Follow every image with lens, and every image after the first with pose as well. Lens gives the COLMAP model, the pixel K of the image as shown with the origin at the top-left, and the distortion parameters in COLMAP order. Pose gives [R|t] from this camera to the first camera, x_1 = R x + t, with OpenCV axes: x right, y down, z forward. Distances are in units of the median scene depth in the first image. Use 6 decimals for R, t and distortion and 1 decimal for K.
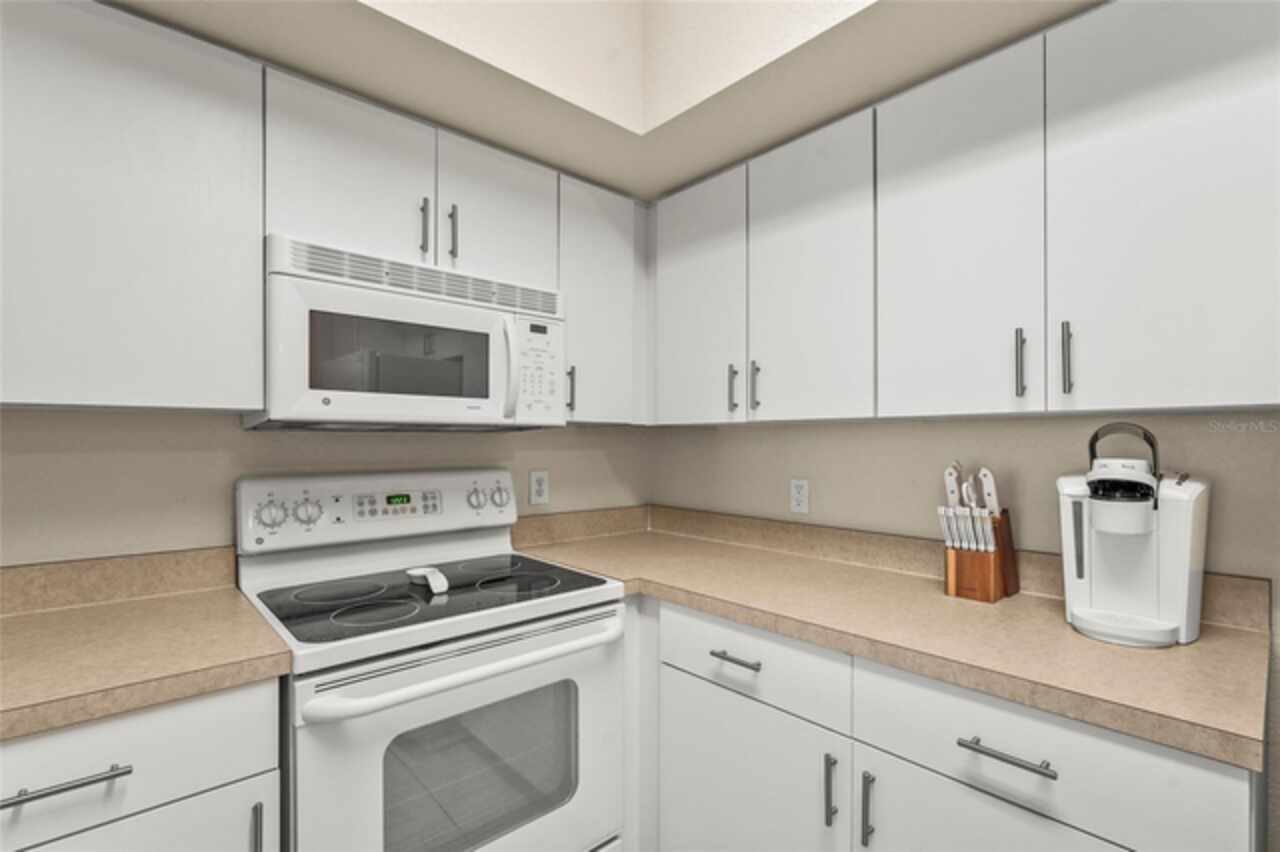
lens RADIAL K [[580.5, 0, 634.9], [0, 580.5, 446.5], [0, 0, 1]] dist [-0.003528, 0.000806]
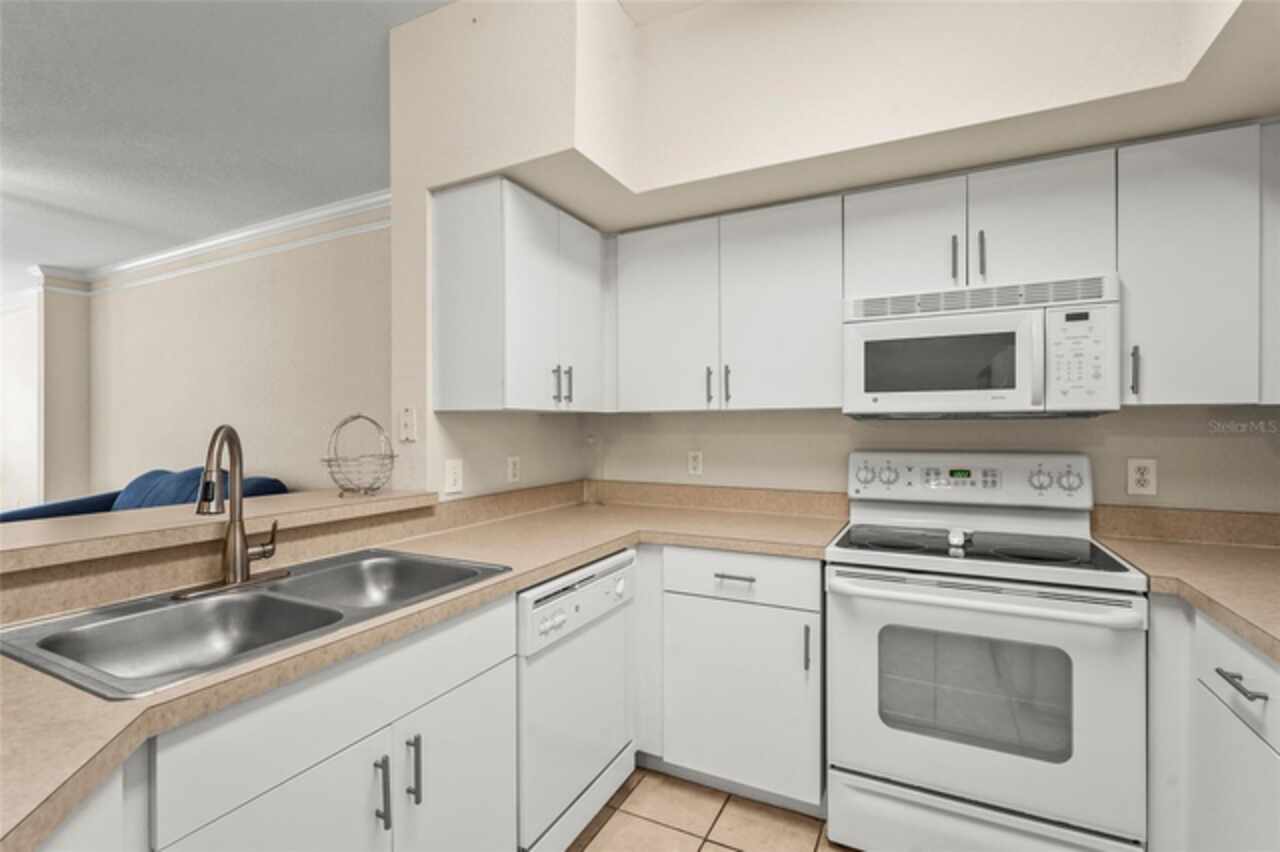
lens RADIAL K [[580.5, 0, 639.2], [0, 580.5, 428.2], [0, 0, 1]] dist [-0.003528, 0.000806]
pose [[0.361265, -0.003691, -0.932456, 0.528847], [-0.008820, 0.999934, -0.007375, 0.009563], [0.932421, 0.010888, 0.361209, -0.095838]]
